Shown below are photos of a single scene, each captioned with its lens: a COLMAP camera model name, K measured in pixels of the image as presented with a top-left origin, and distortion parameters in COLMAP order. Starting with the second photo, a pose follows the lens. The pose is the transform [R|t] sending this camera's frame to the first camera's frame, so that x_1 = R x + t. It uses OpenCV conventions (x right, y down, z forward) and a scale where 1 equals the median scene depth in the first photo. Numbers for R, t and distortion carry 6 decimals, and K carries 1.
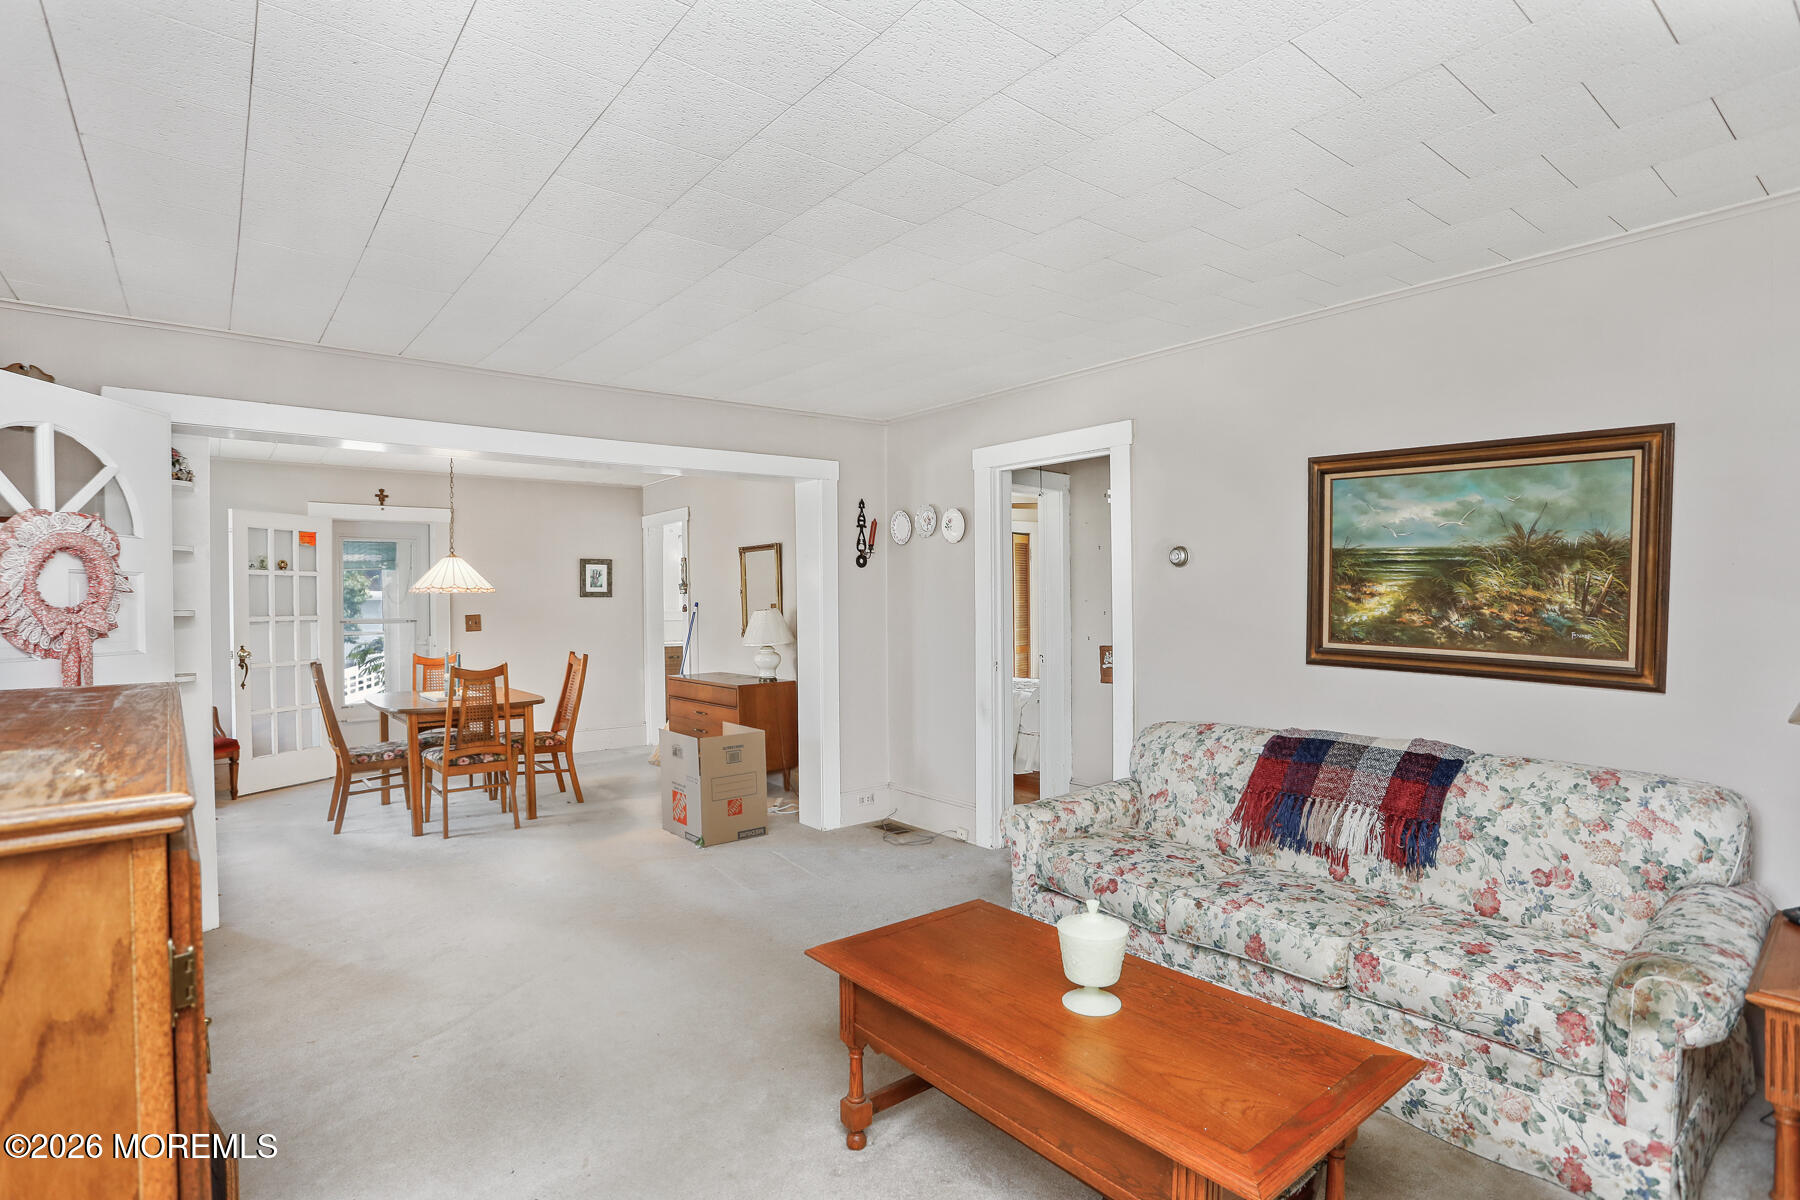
lens RADIAL K [[905.5, 0, 899.0], [0, 905.5, 608.4], [0, 0, 1]] dist [-0.049686, 0.012614]
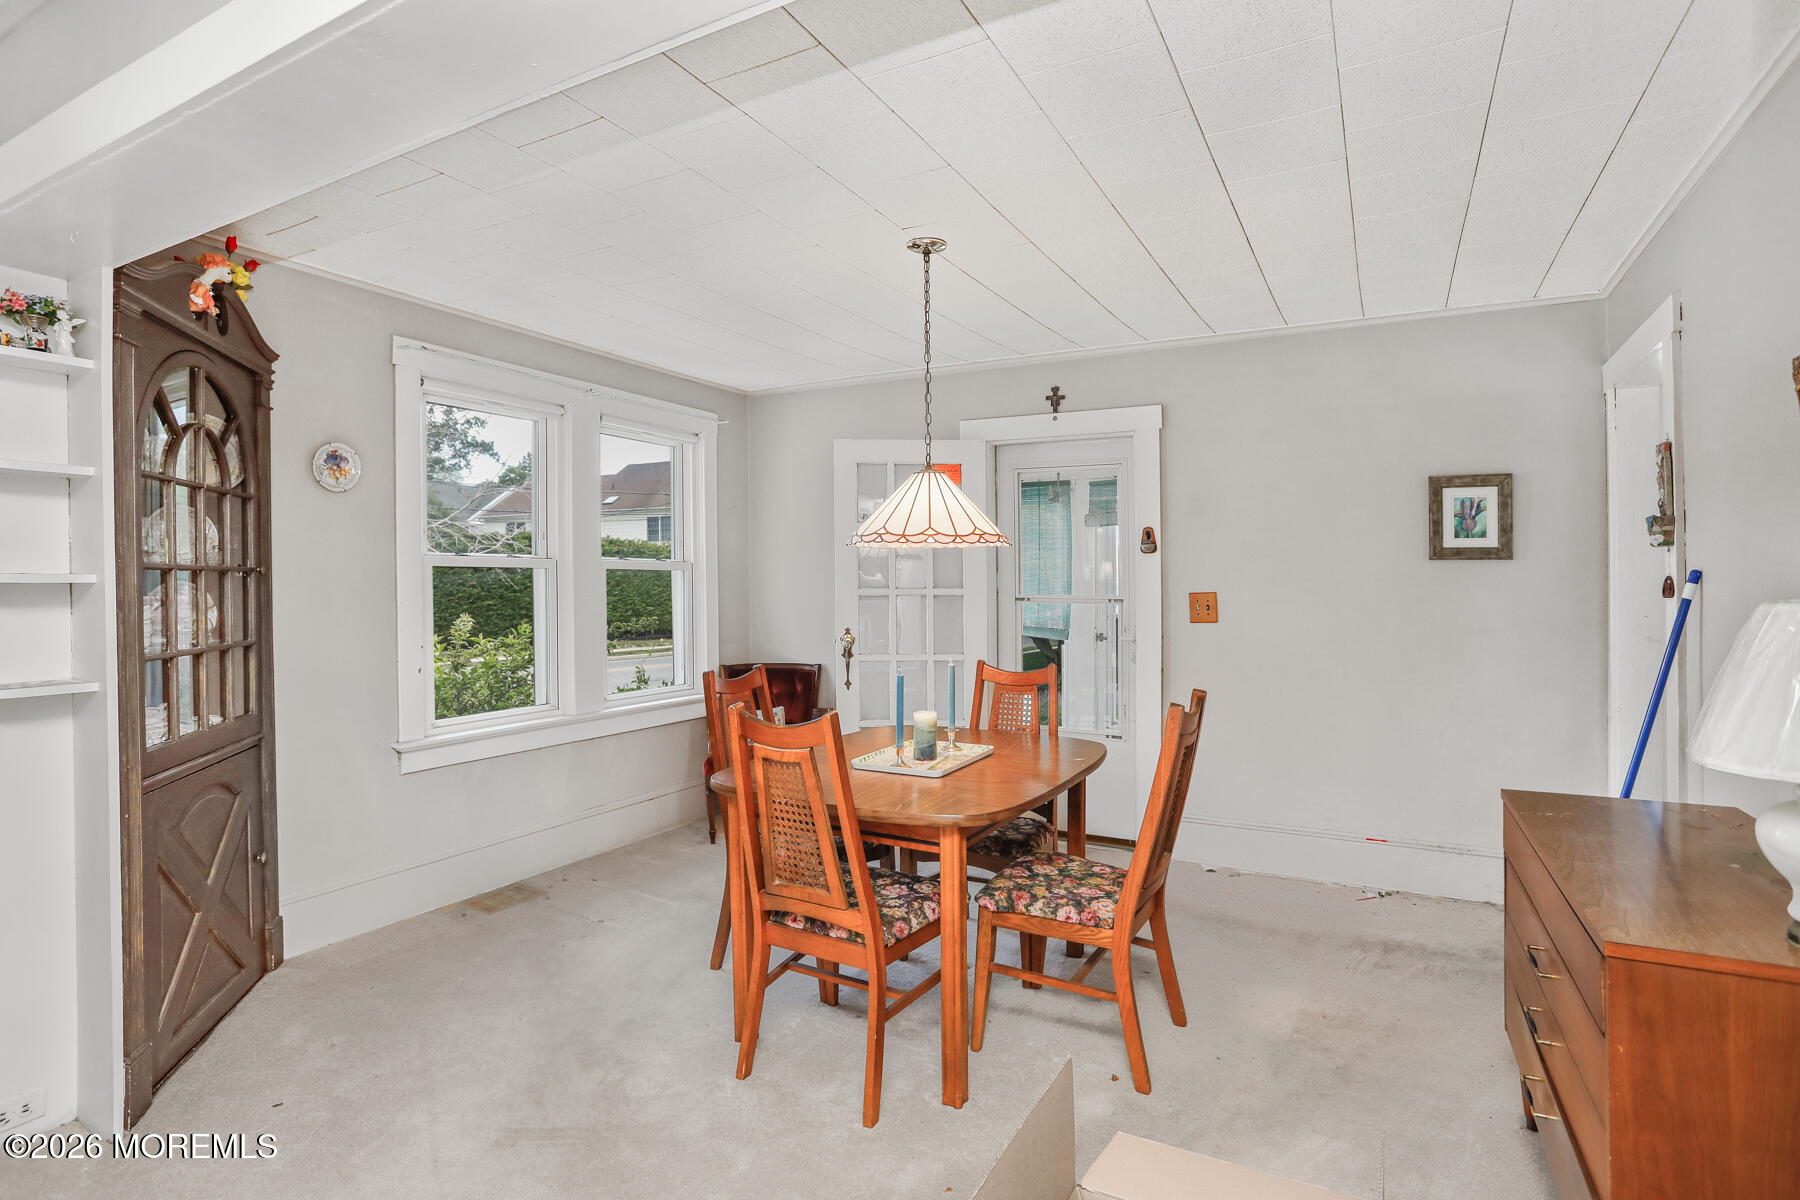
lens RADIAL K [[905.5, 0, 844.1], [0, 905.5, 583.7], [0, 0, 1]] dist [-0.049686, 0.012614]
pose [[0.375792, 0.013211, -0.926610, -0.053070], [-0.012596, 0.999879, 0.009147, -0.000811], [0.926619, 0.008234, 0.375912, 0.637063]]
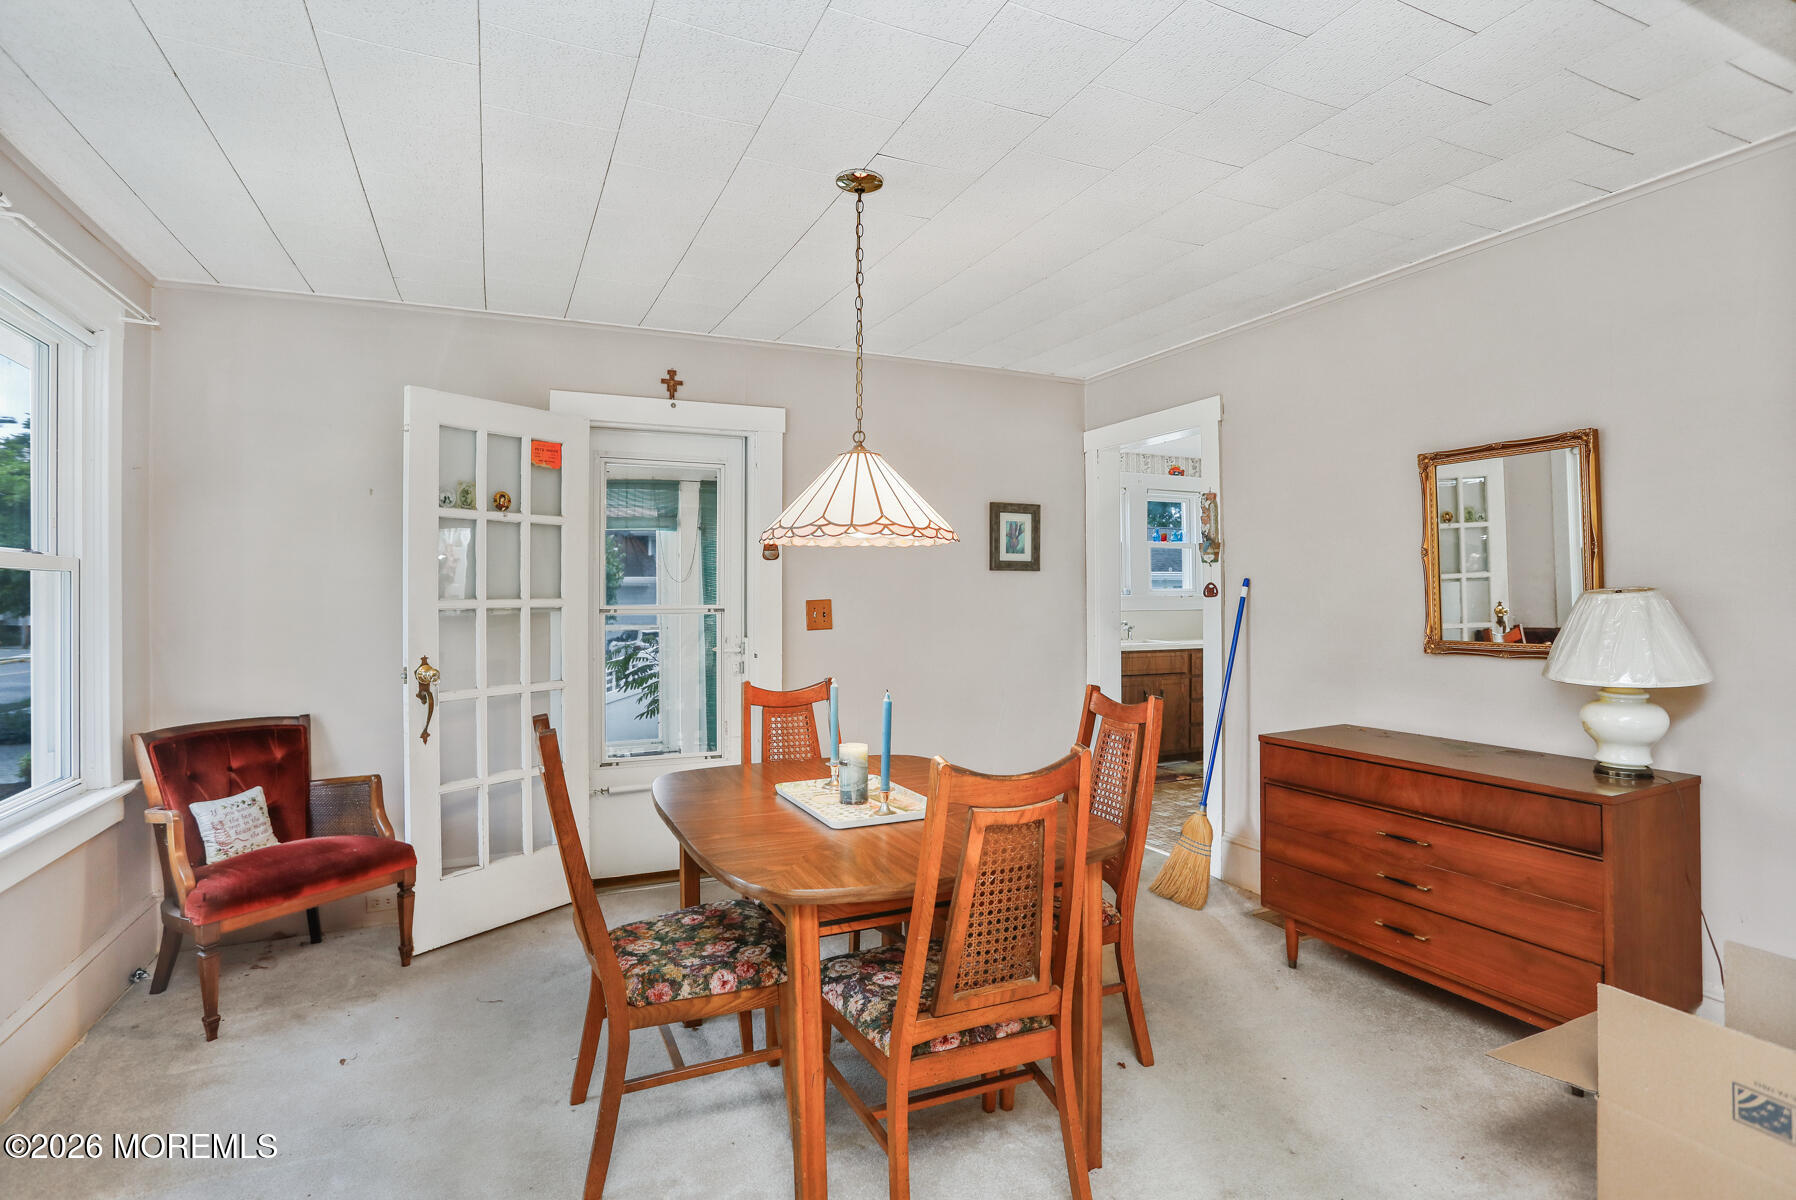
lens RADIAL K [[903.5, 0, 885.3], [0, 903.5, 583.2], [0, 0, 1]] dist [-0.049686, 0.012614]
pose [[0.969066, 0.001529, -0.246798, -0.320329], [-0.005884, 0.999840, -0.016909, 0.006220], [0.246733, 0.017838, 0.968919, 0.504380]]
